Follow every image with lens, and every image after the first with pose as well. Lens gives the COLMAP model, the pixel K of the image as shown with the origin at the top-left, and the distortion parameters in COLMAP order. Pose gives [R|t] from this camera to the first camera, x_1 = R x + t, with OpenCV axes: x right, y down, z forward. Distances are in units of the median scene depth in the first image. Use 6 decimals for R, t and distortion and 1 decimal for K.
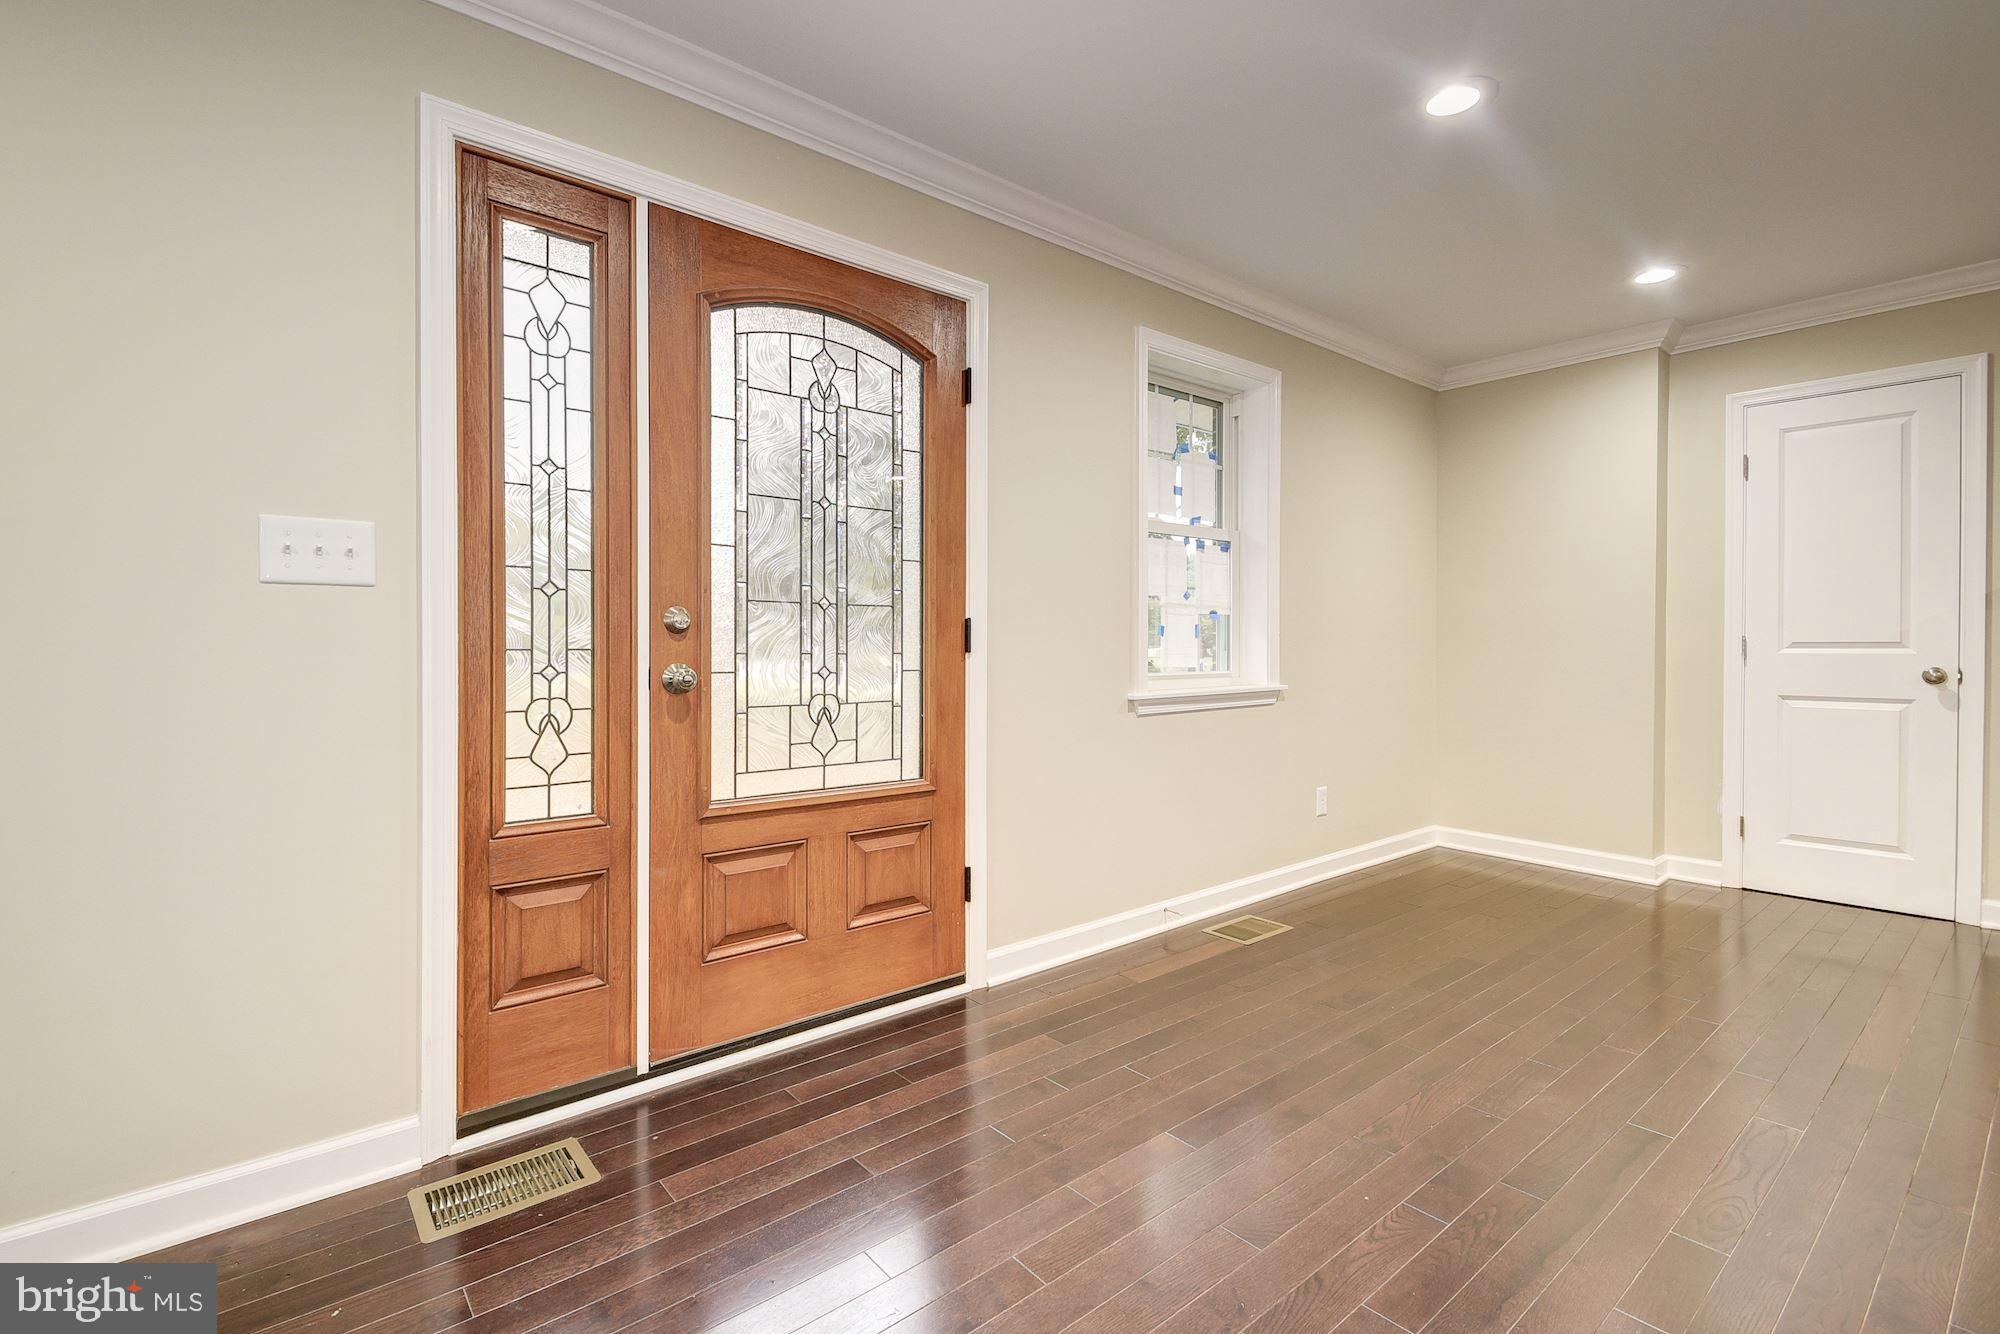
lens RADIAL K [[901.3, 0, 976.6], [0, 901.3, 653.5], [0, 0, 1]] dist [0.034053, -0.023820]
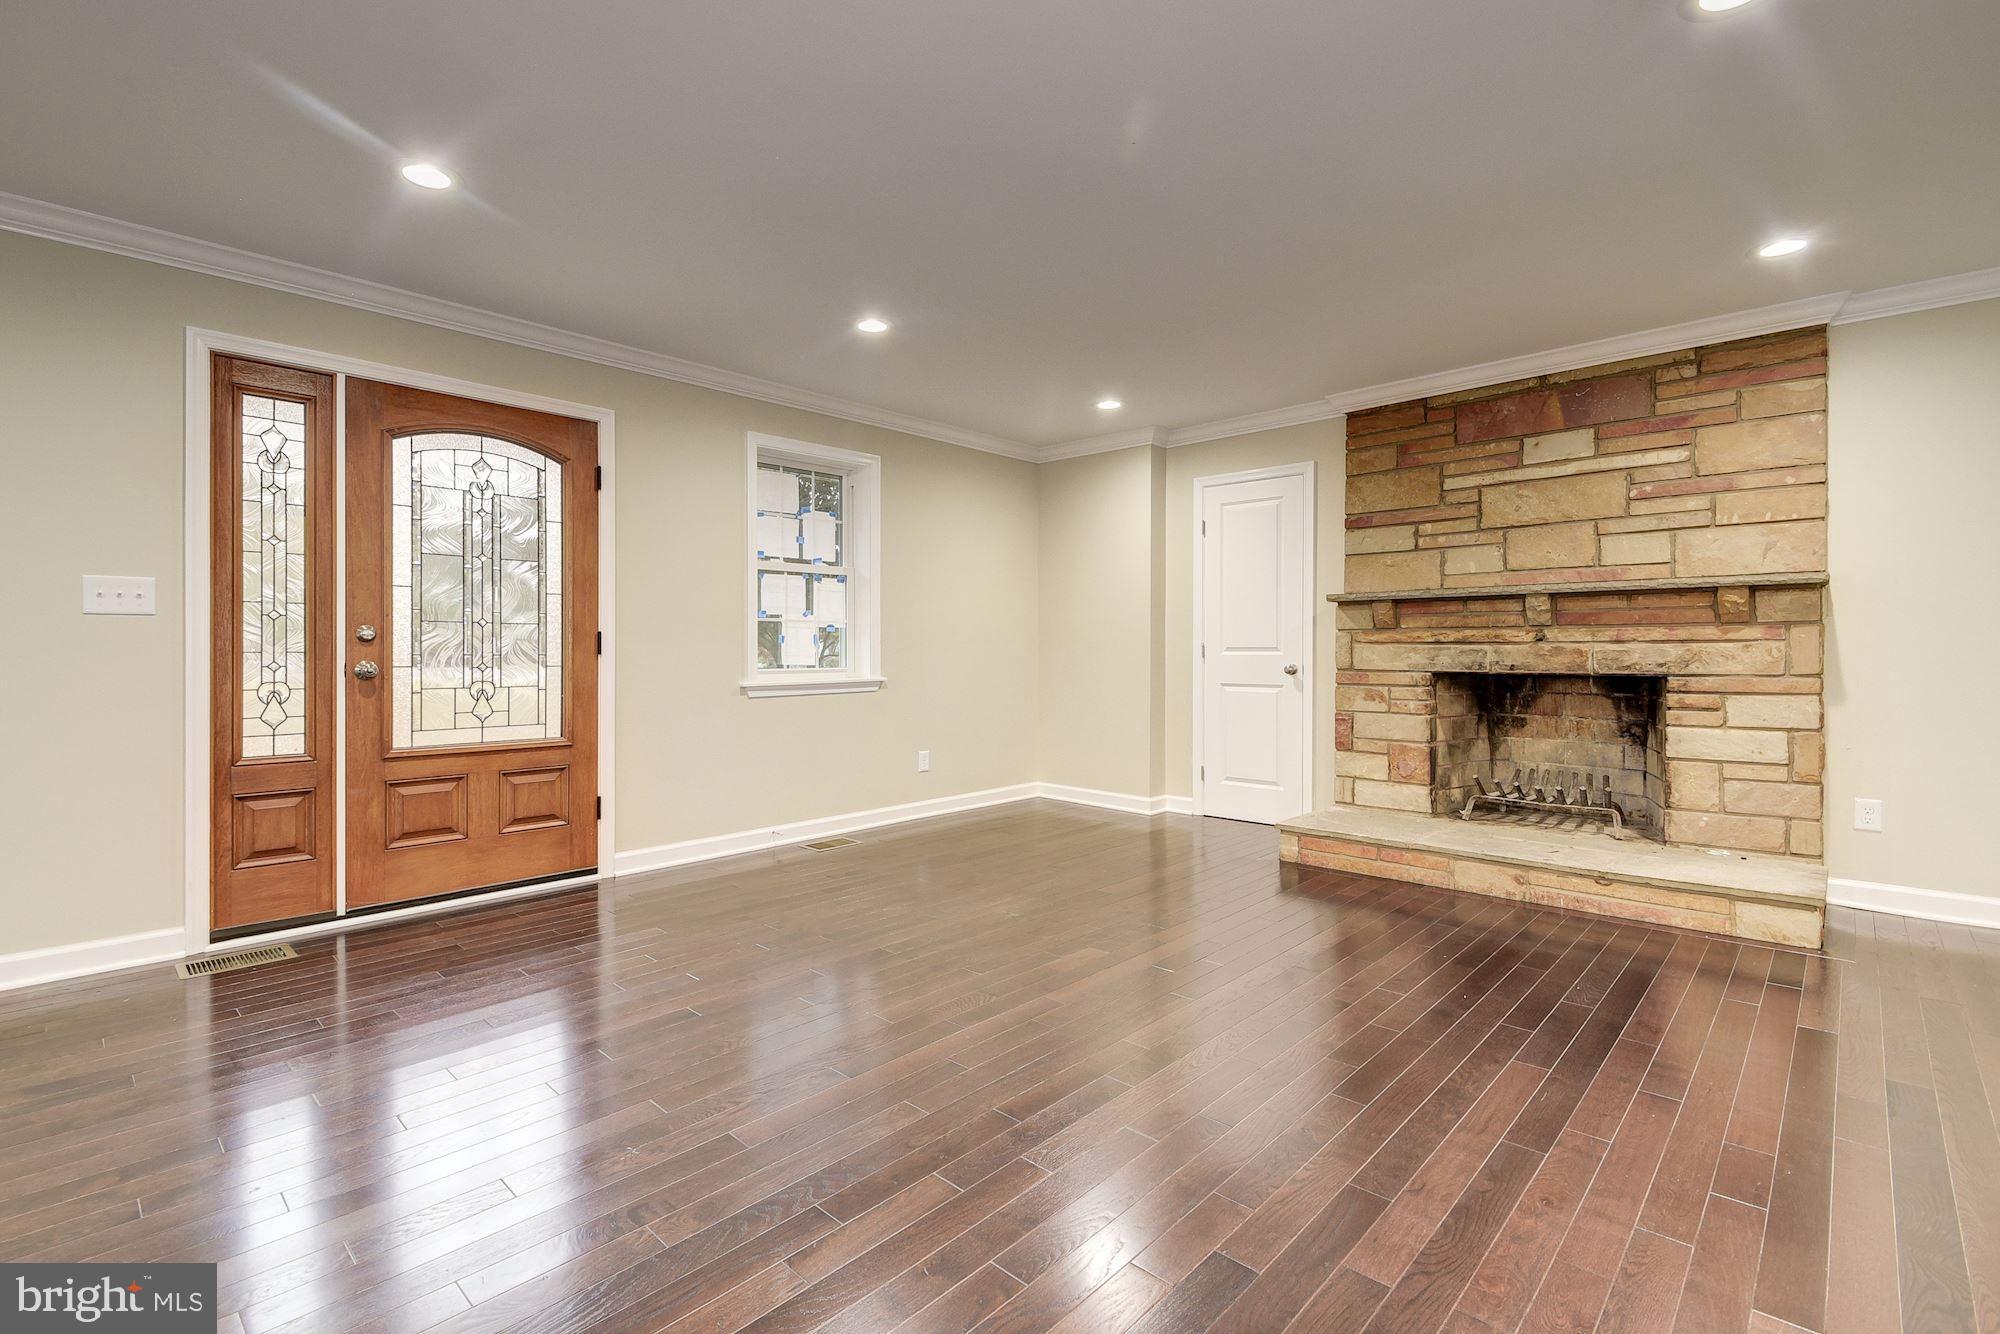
lens RADIAL K [[901.3, 0, 976.6], [0, 901.3, 653.5], [0, 0, 1]] dist [0.034053, -0.023820]
pose [[0.992721, 0.001006, 0.120429, 0.527006], [-0.000745, 0.999997, -0.002211, 0.000669], [-0.120431, 0.002105, 0.992719, -0.701965]]
